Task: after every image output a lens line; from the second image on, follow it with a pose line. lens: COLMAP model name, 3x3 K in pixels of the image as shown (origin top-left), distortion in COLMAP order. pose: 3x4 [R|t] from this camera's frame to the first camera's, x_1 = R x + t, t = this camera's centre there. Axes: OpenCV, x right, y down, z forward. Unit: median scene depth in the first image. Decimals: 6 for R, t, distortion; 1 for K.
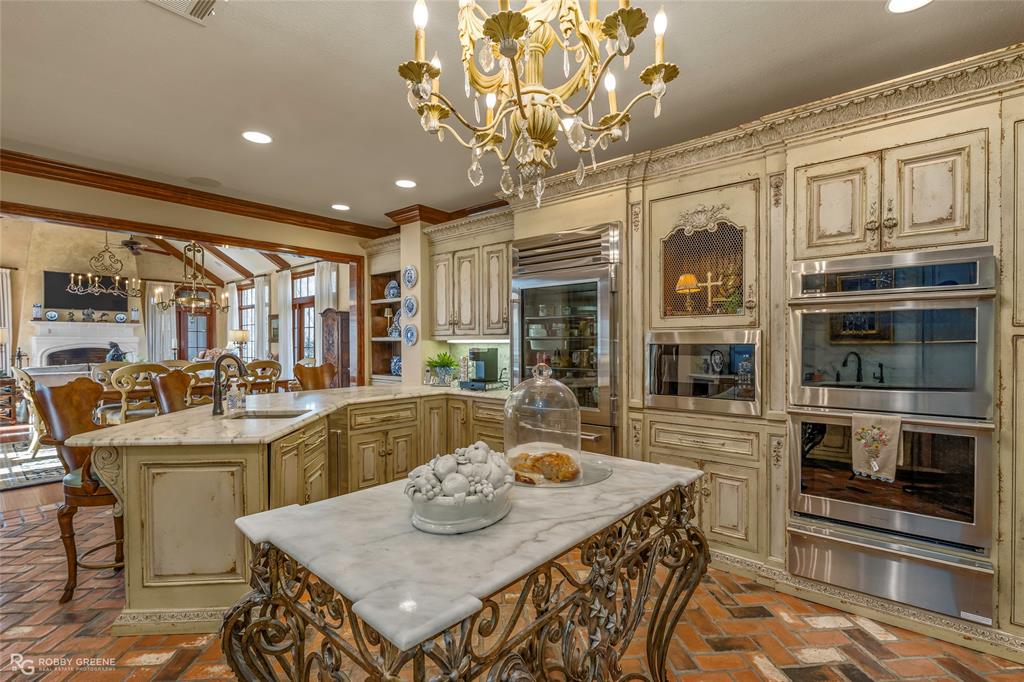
lens RADIAL K [[471.1, 0, 510.1], [0, 471.1, 346.7], [0, 0, 1]] dist [-0.004488, -0.000474]
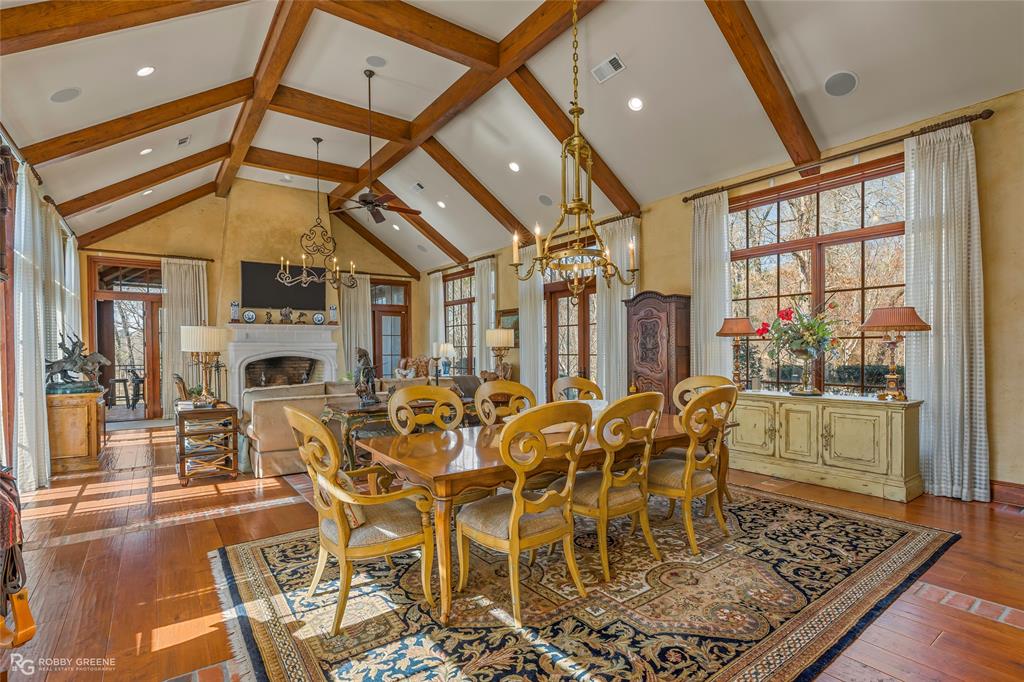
lens RADIAL K [[487.4, 0, 496.0], [0, 487.4, 354.7], [0, 0, 1]] dist [-0.006059, -0.000287]
pose [[0.968751, -0.003803, -0.248004, -0.365263], [0.004585, 0.999986, 0.002576, -0.001036], [0.247991, -0.003632, 0.968755, 0.299555]]
